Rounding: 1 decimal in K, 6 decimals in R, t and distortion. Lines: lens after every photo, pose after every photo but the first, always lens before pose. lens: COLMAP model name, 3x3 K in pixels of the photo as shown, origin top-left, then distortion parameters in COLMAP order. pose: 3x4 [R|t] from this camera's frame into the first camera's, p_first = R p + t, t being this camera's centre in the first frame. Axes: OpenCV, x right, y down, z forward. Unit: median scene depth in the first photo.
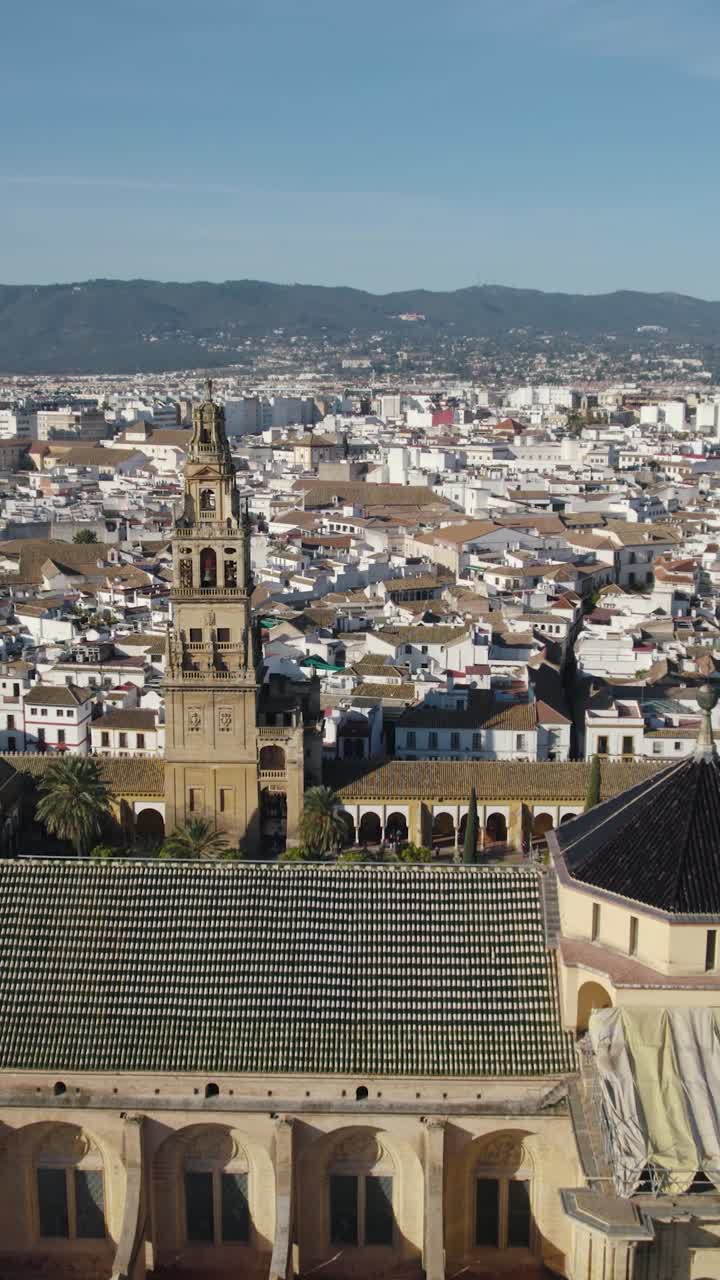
lens RADIAL K [[1457.3, 0, 357.4], [0, 1457.3, 654.5], [0, 0, 1]] dist [-0.056844, -0.004564]
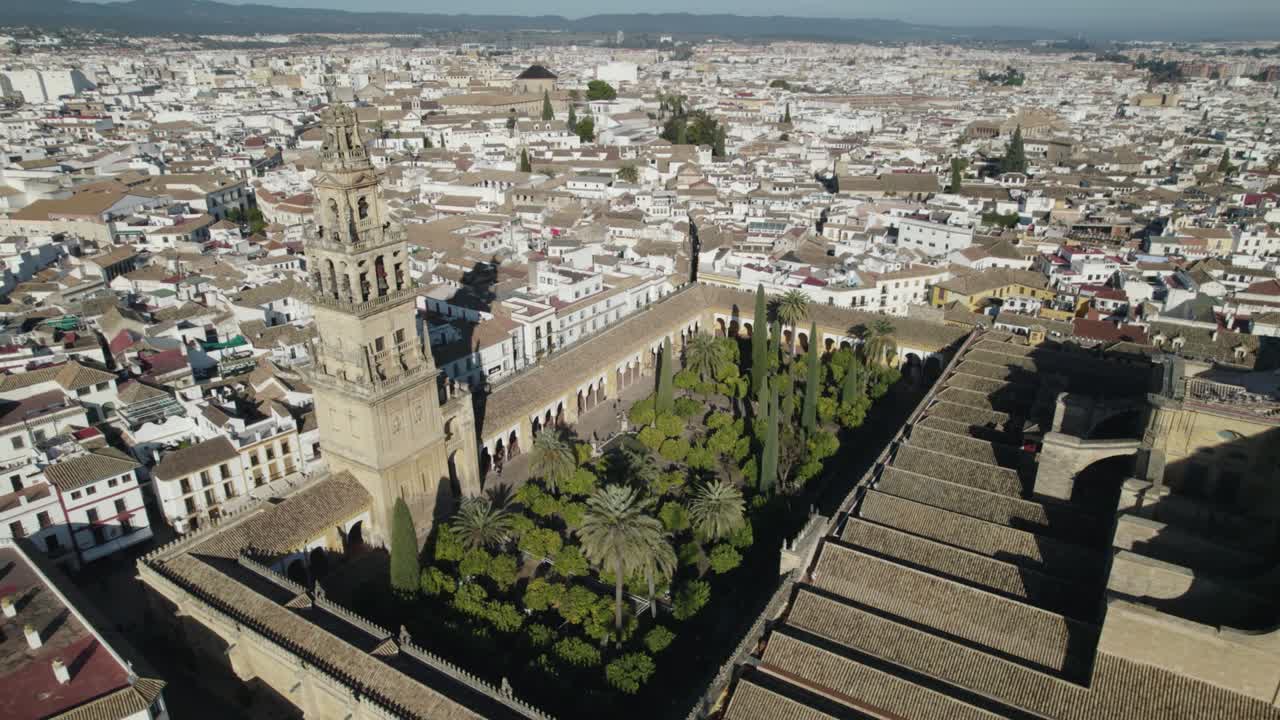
lens RADIAL K [[821.2, 0, 638.3], [0, 821.2, 368.3], [0, 0, 1]] dist [-0.079703, 0.072307]
pose [[0.504398, -0.329344, 0.798195, -0.255998], [0.168399, 0.944173, 0.283160, -0.068216], [-0.846891, -0.008410, 0.531700, 0.296944]]
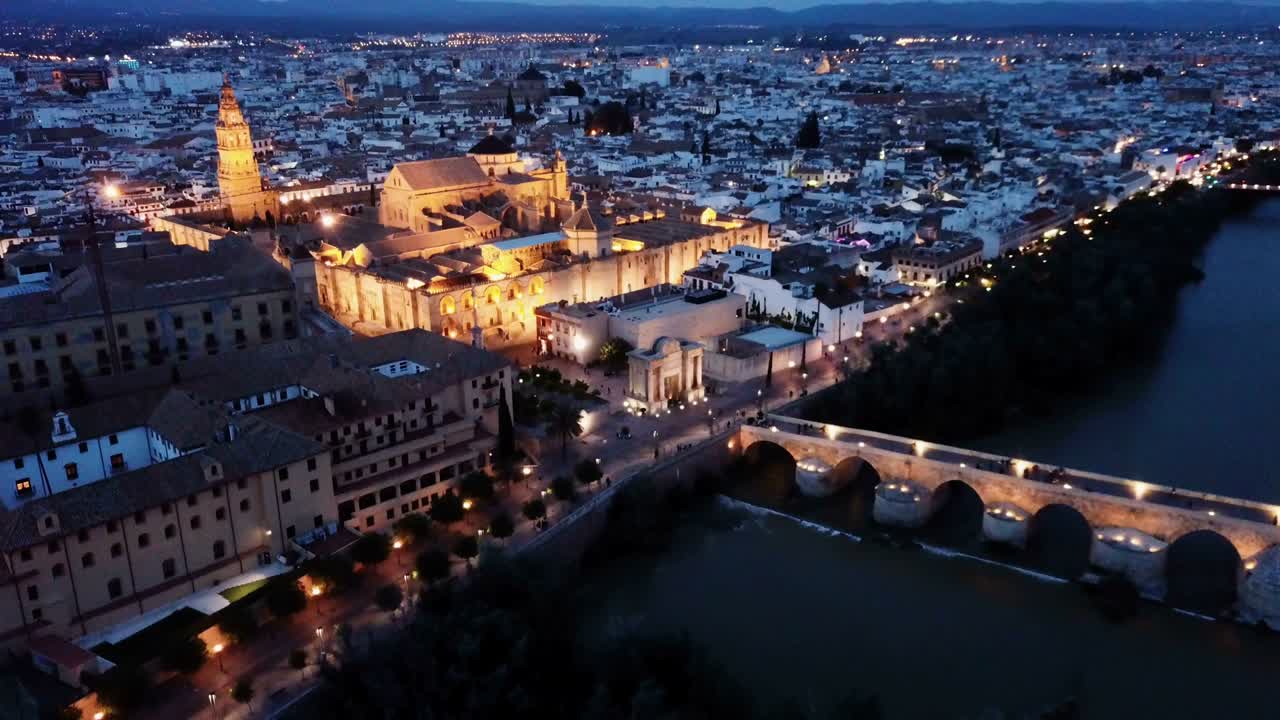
lens RADIAL K [[973.9, 0, 638.1], [0, 973.9, 414.6], [0, 0, 1]] dist [0.144062, -0.282446]
pose [[0.688272, -0.273535, 0.671908, -0.574281], [0.158498, 0.960515, 0.228670, 0.082794], [-0.707926, -0.050891, 0.704450, -0.578730]]
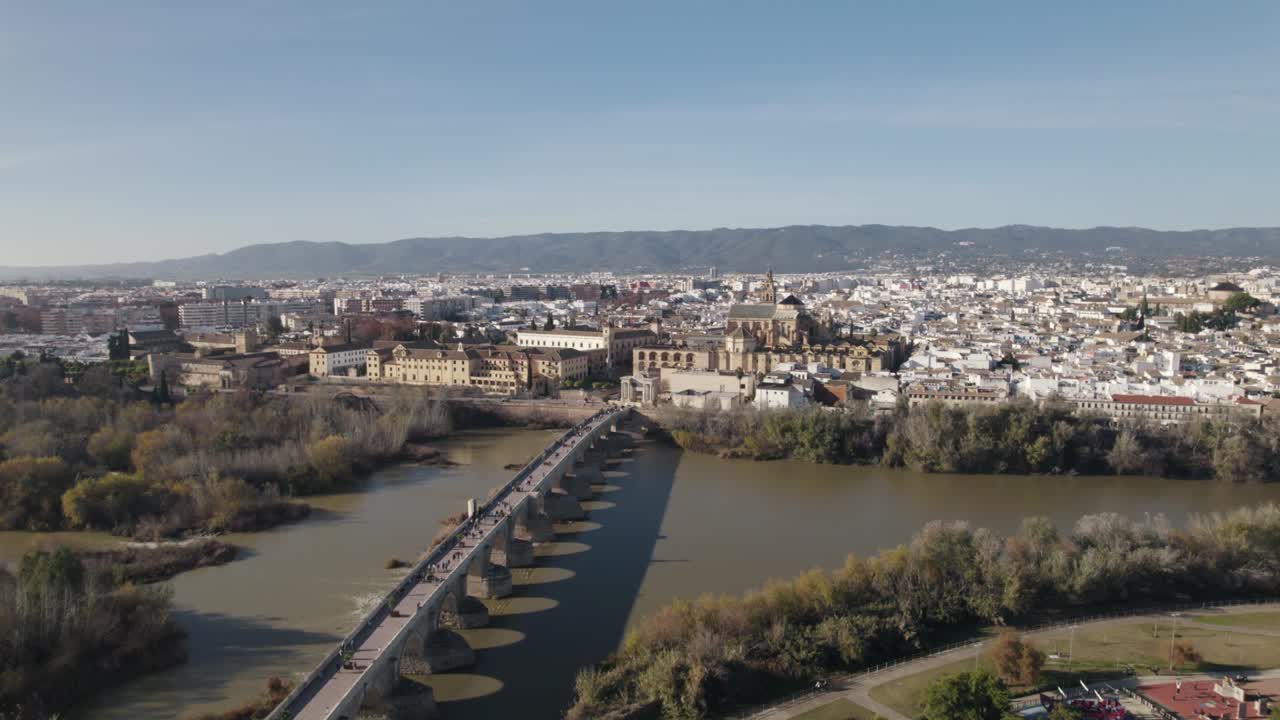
lens RADIAL K [[821.2, 0, 638.3], [0, 821.2, 368.3], [0, 0, 1]] dist [-0.079703, 0.072307]
pose [[0.935302, 0.037744, -0.351831, 0.317577], [-0.064775, 0.995756, -0.065374, 0.259777], [0.347871, 0.083934, 0.933778, -1.228212]]
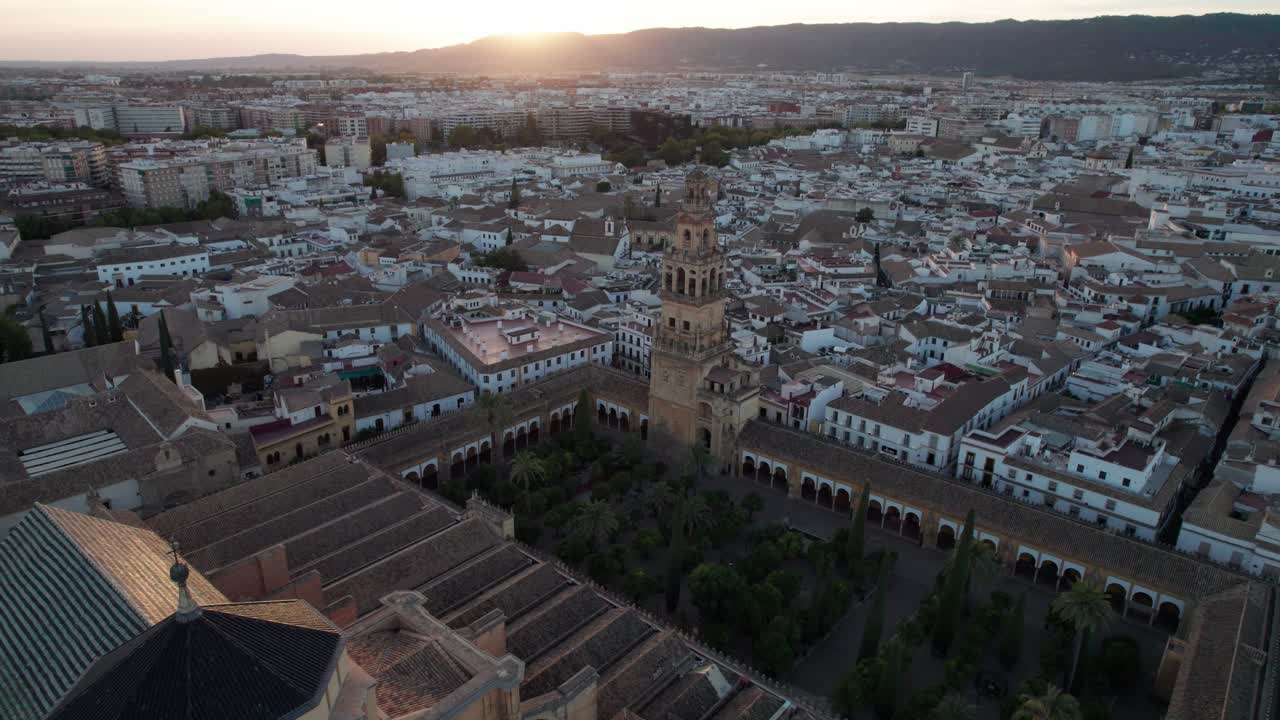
lens RADIAL K [[818.5, 0, 639.4], [0, 818.5, 362.0], [0, 0, 1]] dist [-0.079681, 0.071326]
pose [[0.782123, 0.222328, -0.582111, 0.202354], [-0.131313, 0.972011, 0.194812, -0.073572], [0.609131, -0.075928, 0.789427, 0.157798]]
